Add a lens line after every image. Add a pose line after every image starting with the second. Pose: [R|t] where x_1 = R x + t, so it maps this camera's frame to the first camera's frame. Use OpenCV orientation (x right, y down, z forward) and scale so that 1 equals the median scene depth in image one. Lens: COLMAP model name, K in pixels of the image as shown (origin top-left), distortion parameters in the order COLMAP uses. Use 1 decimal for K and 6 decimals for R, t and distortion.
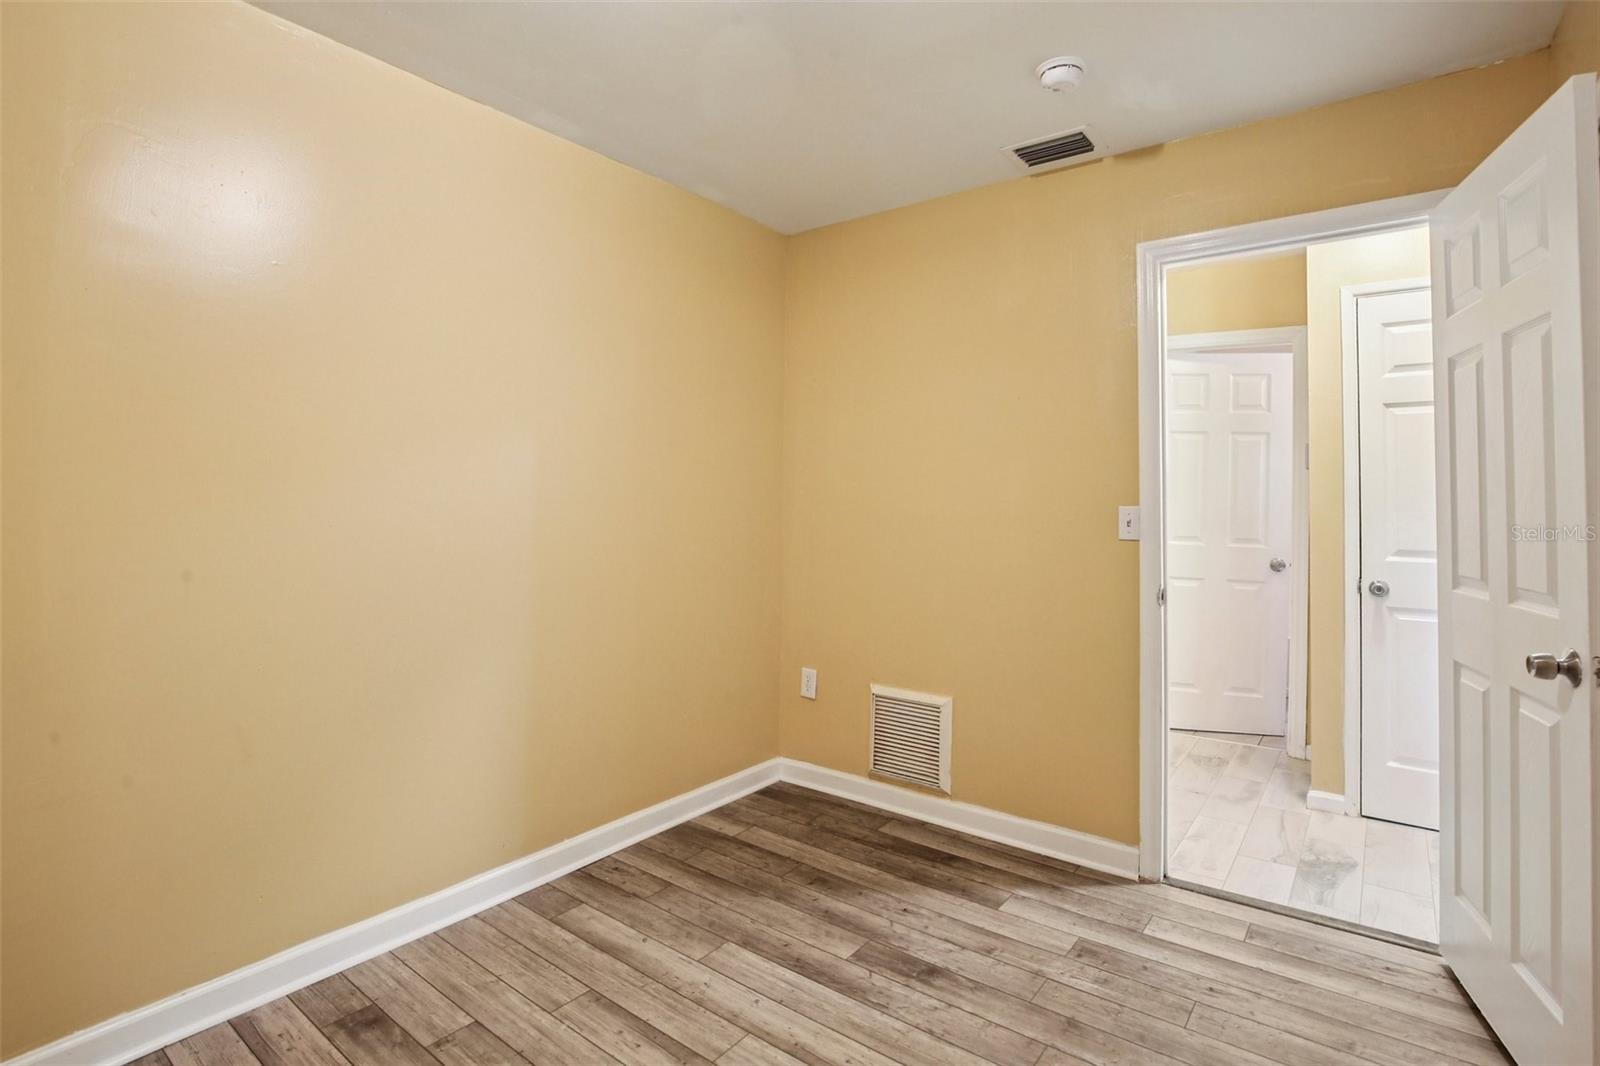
lens RADIAL K [[778.7, 0, 799.5], [0, 778.7, 491.0], [0, 0, 1]] dist [-0.024214, 0.000739]
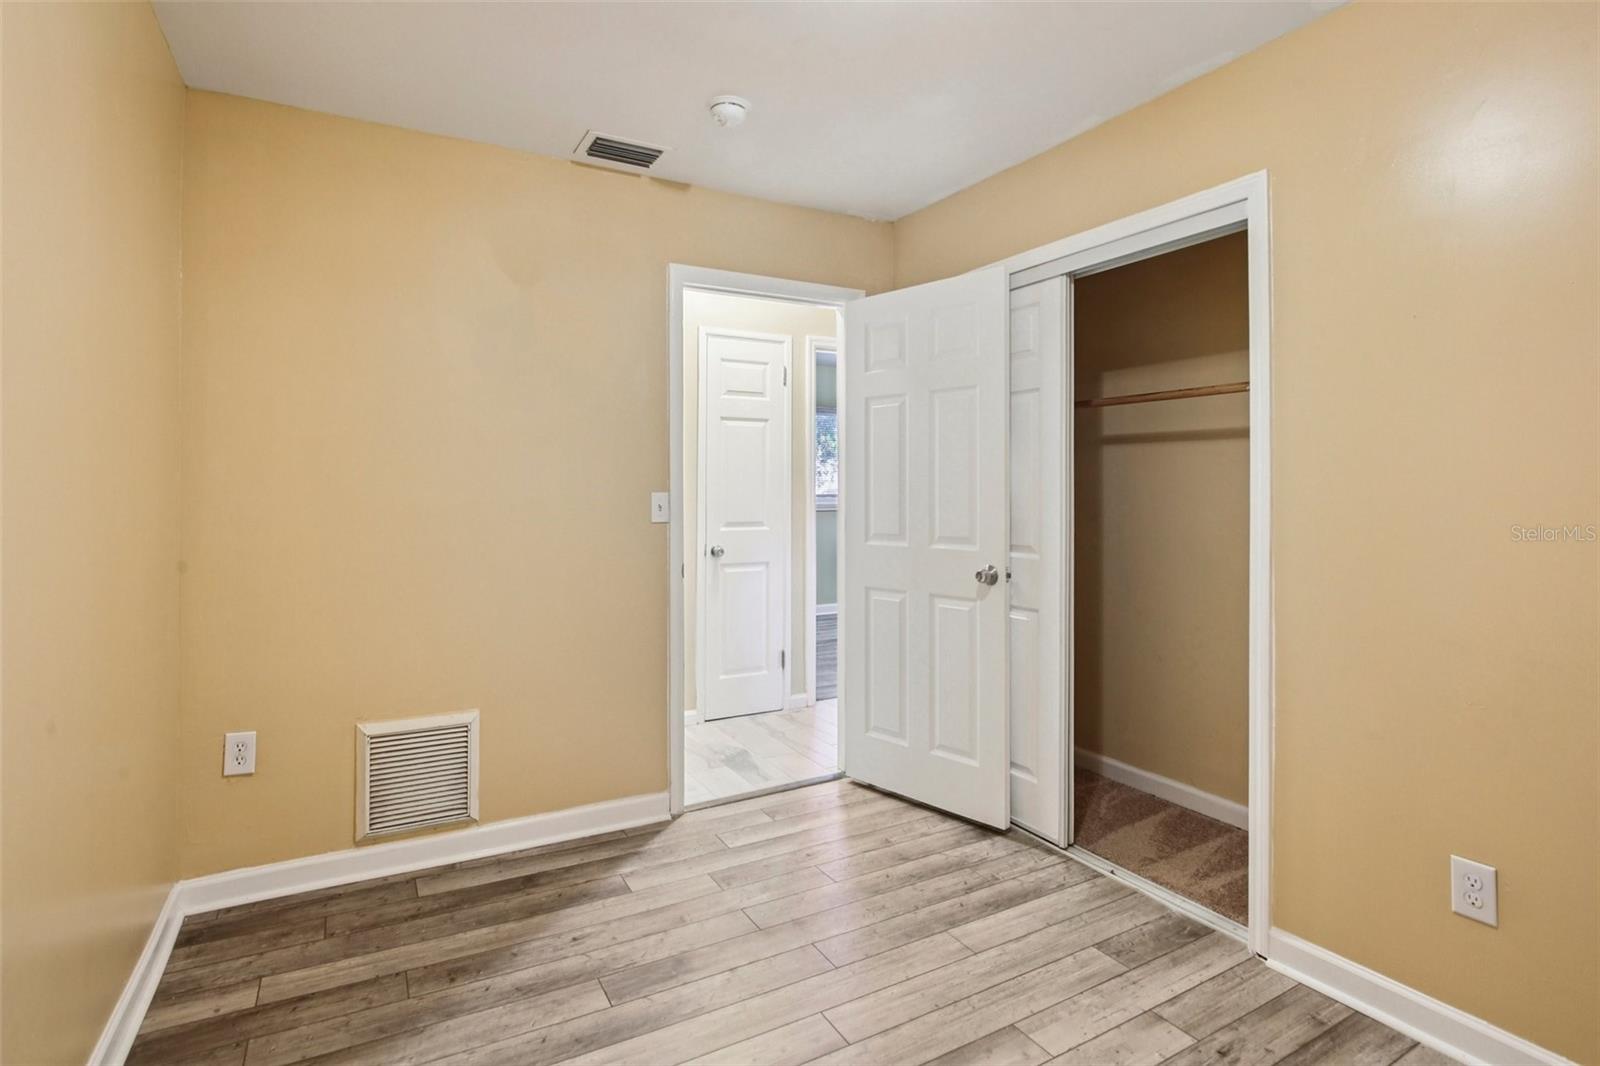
lens RADIAL K [[773.7, 0, 794.6], [0, 773.7, 481.0], [0, 0, 1]] dist [-0.020940, 0.000452]
pose [[0.410576, 0.004866, 0.911813, -0.526178], [-0.012691, 0.999919, 0.000378, -0.000709], [-0.911738, -0.011727, 0.410605, 0.360732]]
